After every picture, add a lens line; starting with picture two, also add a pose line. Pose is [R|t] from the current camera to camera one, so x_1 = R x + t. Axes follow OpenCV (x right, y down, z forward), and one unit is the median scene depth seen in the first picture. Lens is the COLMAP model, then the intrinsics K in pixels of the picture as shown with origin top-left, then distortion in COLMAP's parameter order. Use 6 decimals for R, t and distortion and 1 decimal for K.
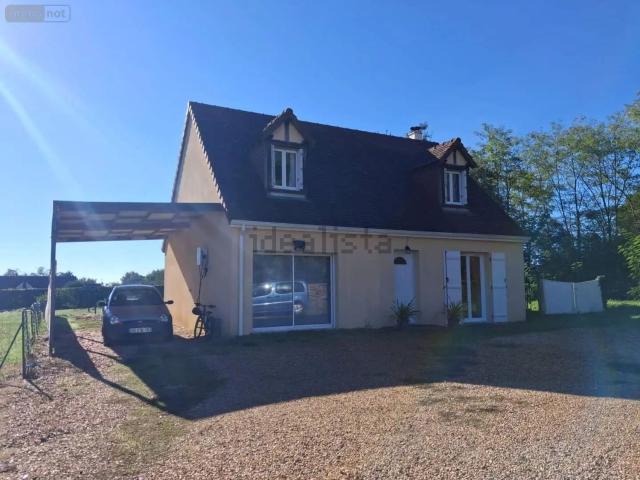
lens RADIAL K [[482.1, 0, 320.1], [0, 482.1, 240.7], [0, 0, 1]] dist [0.006275, 0.001166]
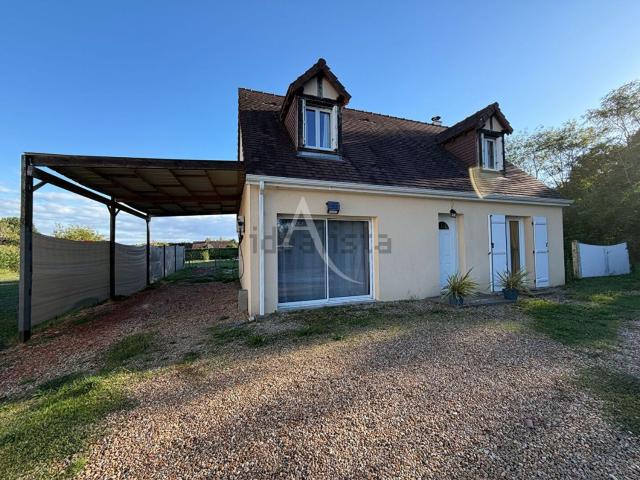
lens RADIAL K [[255.2, 0, 320.1], [0, 255.2, 238.9], [0, 0, 1]] dist [-0.001363, -0.000029]
pose [[0.989900, -0.006744, -0.141610, -0.001205], [0.017106, 0.997252, 0.072087, 0.028834], [0.140735, -0.073781, 0.987294, 0.495099]]
